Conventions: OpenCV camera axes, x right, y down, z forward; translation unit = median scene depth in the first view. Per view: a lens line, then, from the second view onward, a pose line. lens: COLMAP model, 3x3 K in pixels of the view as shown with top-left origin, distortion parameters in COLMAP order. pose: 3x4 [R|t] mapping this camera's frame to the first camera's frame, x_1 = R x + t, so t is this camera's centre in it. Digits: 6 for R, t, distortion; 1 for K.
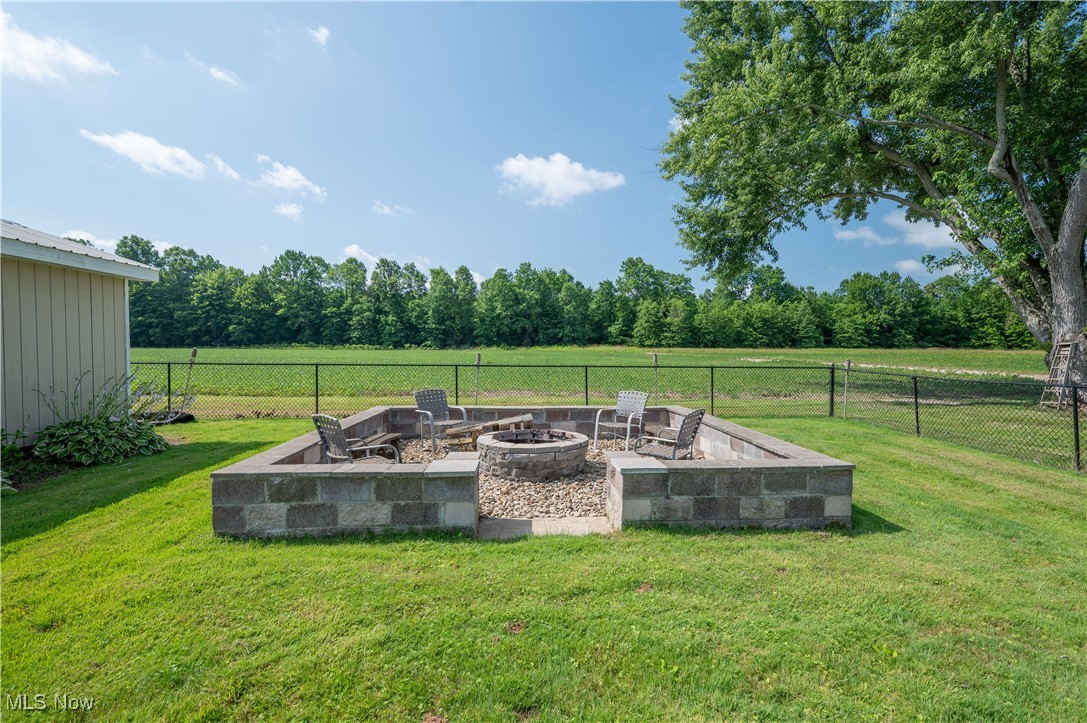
lens RADIAL K [[501.1, 0, 546.5], [0, 501.1, 359.4], [0, 0, 1]] dist [0.010680, -0.000580]
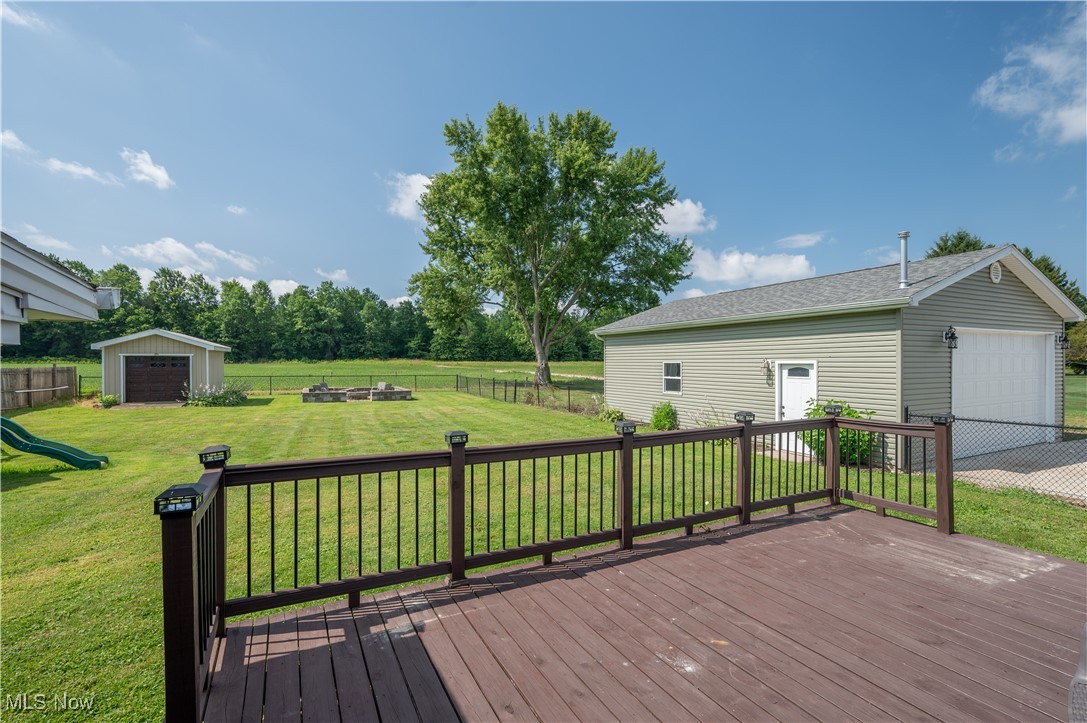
lens RADIAL K [[501.1, 0, 546.5], [0, 501.1, 359.4], [0, 0, 1]] dist [0.010680, -0.000580]
pose [[0.929001, -0.000665, 0.370078, -0.004082], [0.008855, 0.999752, -0.020432, -0.000948], [-0.369972, 0.022259, 0.928776, -0.159341]]
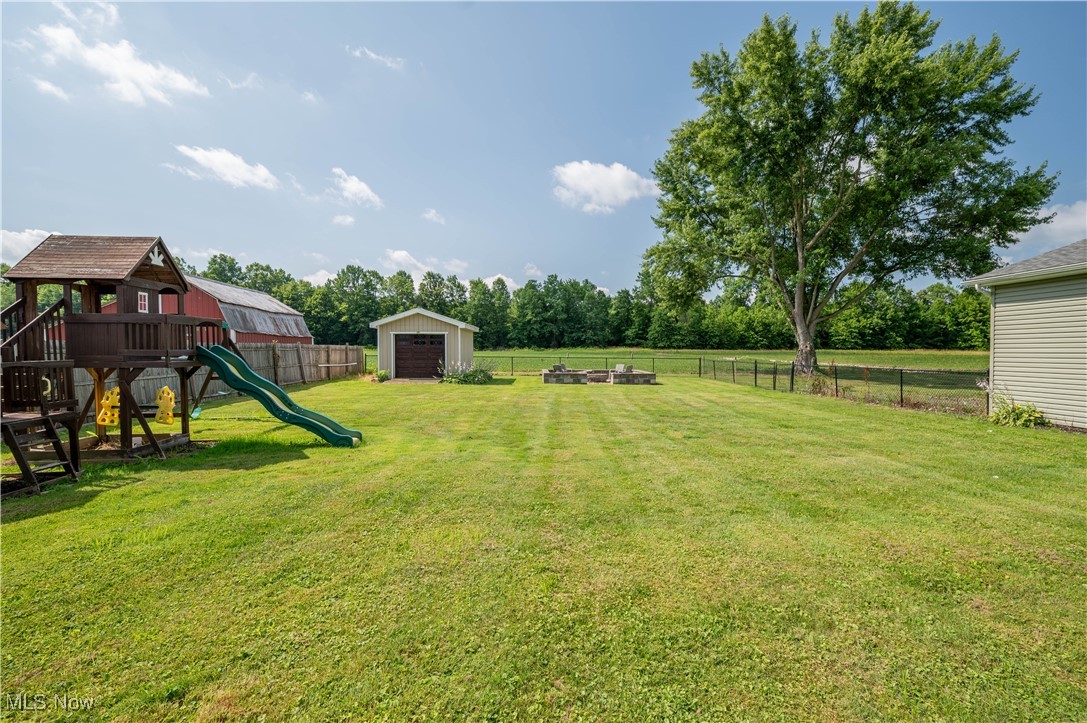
lens RADIAL K [[495.8, 0, 547.9], [0, 495.8, 361.1], [0, 0, 1]] dist [0.011037, -0.000101]
pose [[0.999296, 0.000817, -0.037502, -0.010499], [-0.000755, 0.999998, 0.001676, 0.002019], [0.037503, -0.001646, 0.999295, -0.129260]]
